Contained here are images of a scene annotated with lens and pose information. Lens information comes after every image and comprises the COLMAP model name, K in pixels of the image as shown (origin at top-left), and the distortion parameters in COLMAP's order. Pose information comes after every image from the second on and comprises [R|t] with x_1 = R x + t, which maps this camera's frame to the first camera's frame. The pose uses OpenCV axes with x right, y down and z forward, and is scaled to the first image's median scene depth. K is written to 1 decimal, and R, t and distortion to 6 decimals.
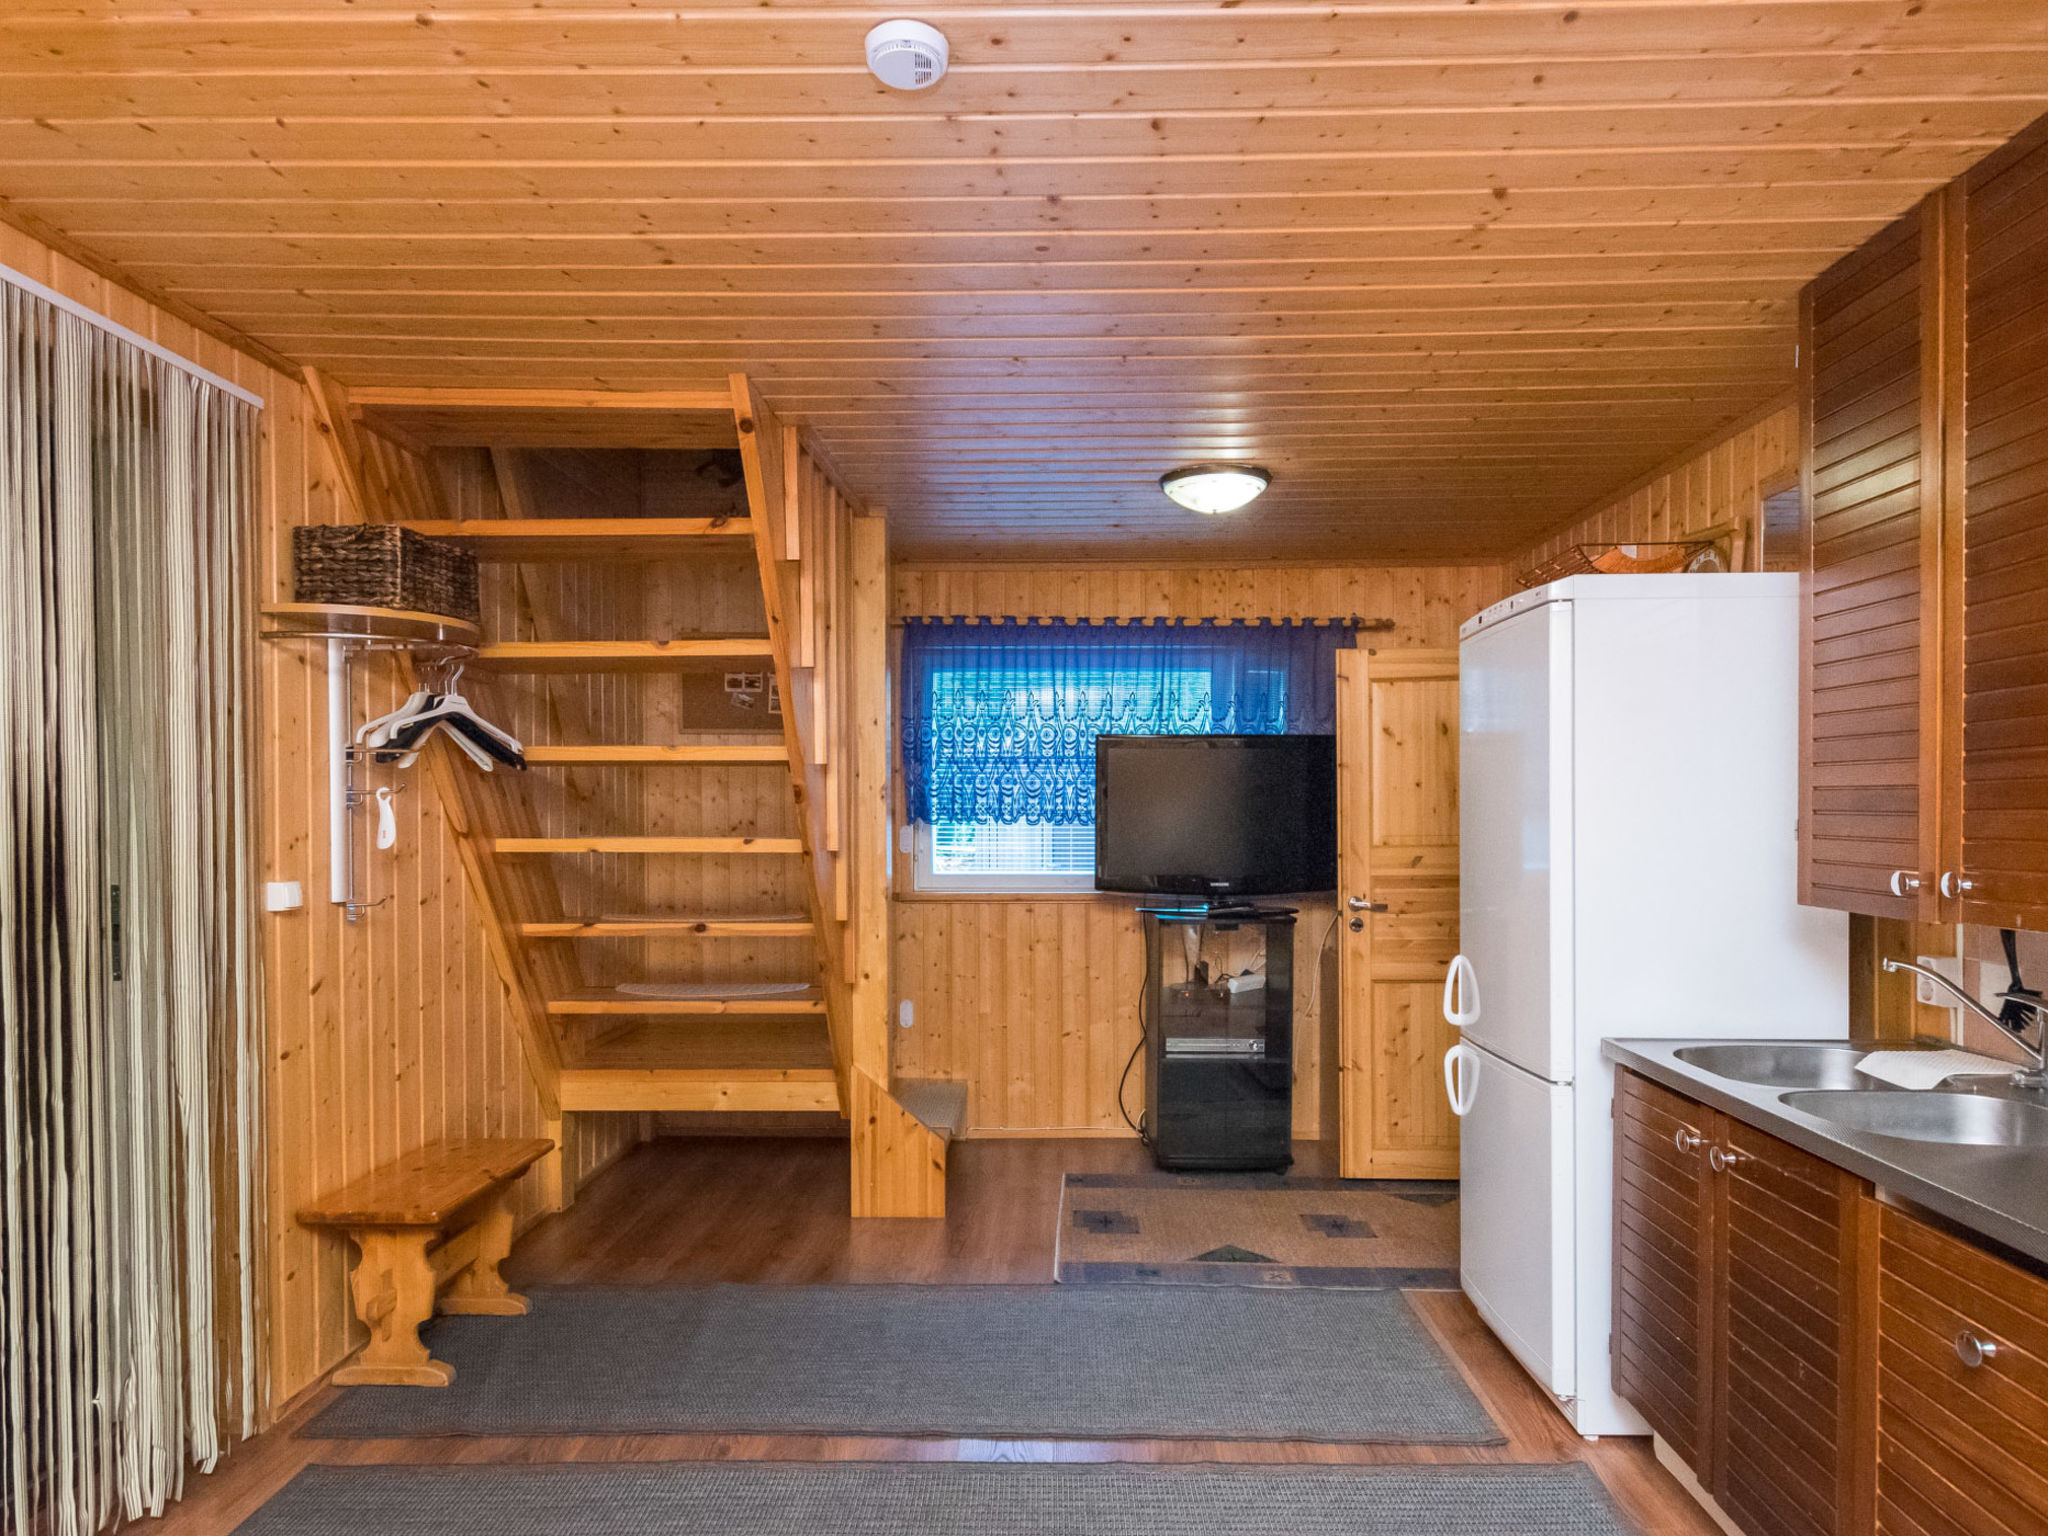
lens RADIAL K [[1163.3, 0, 1024.0], [0, 1163.3, 768.0], [0, 0, 1]] dist [0.000647, 0.000118]
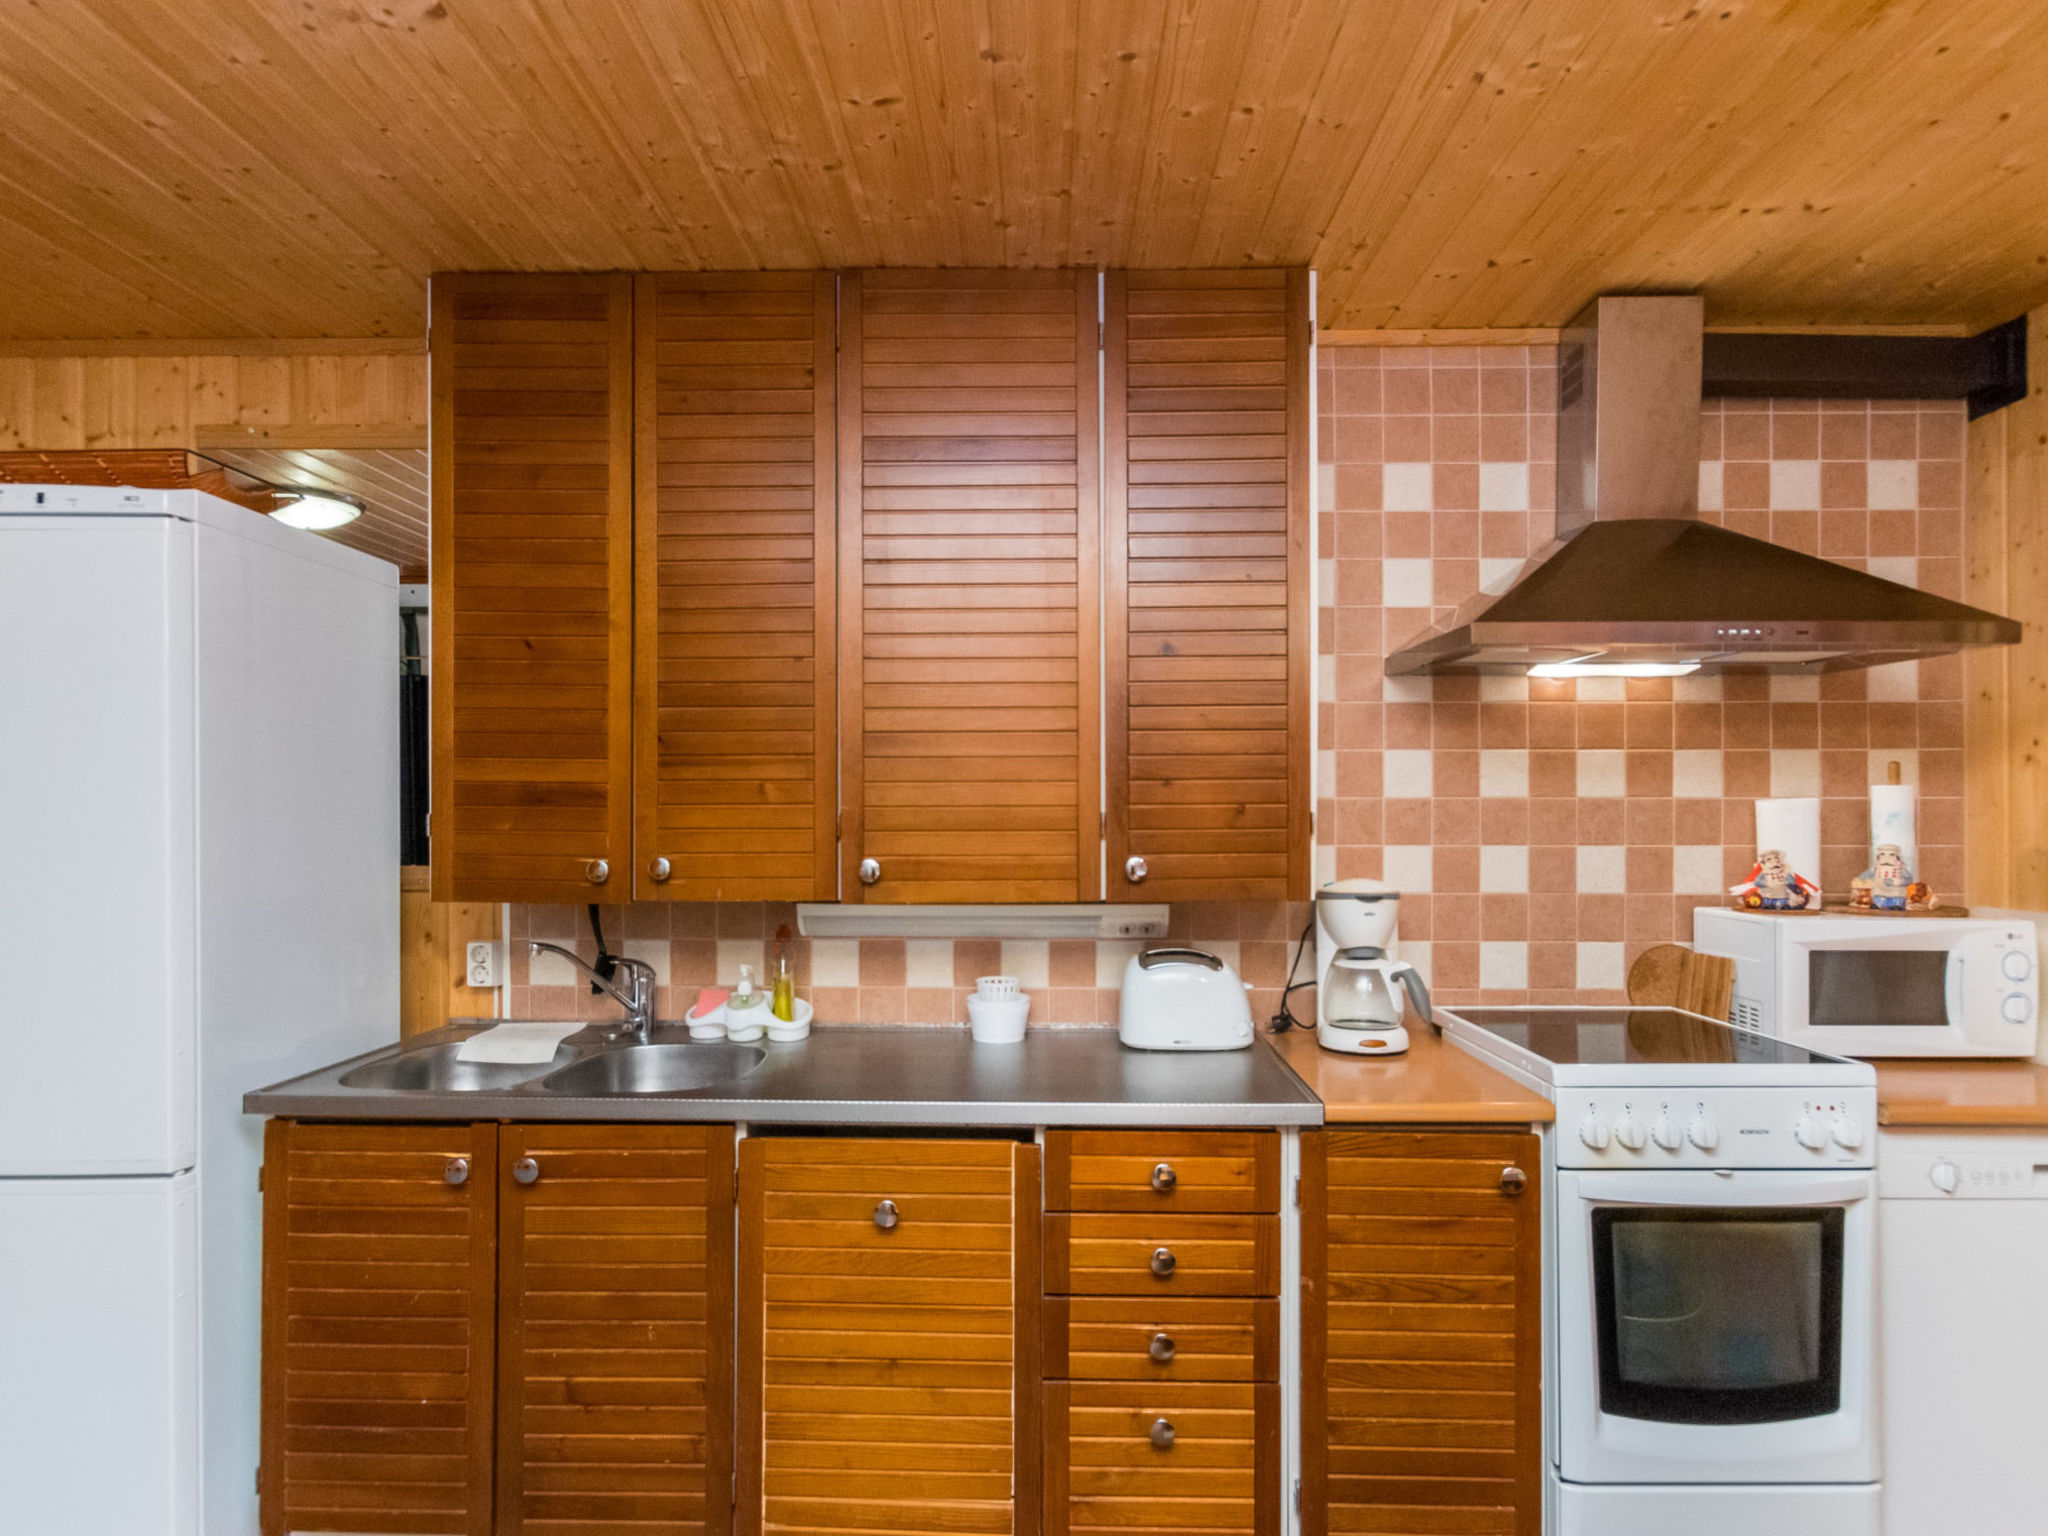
lens RADIAL K [[1163.3, 0, 1024.0], [0, 1163.3, 768.0], [0, 0, 1]] dist [0.000647, 0.000118]
pose [[0.000680, 0.044465, 0.999011, -0.295194], [-0.040326, 0.998200, -0.044402, 0.029141], [-0.999186, -0.040256, 0.002472, 0.491541]]
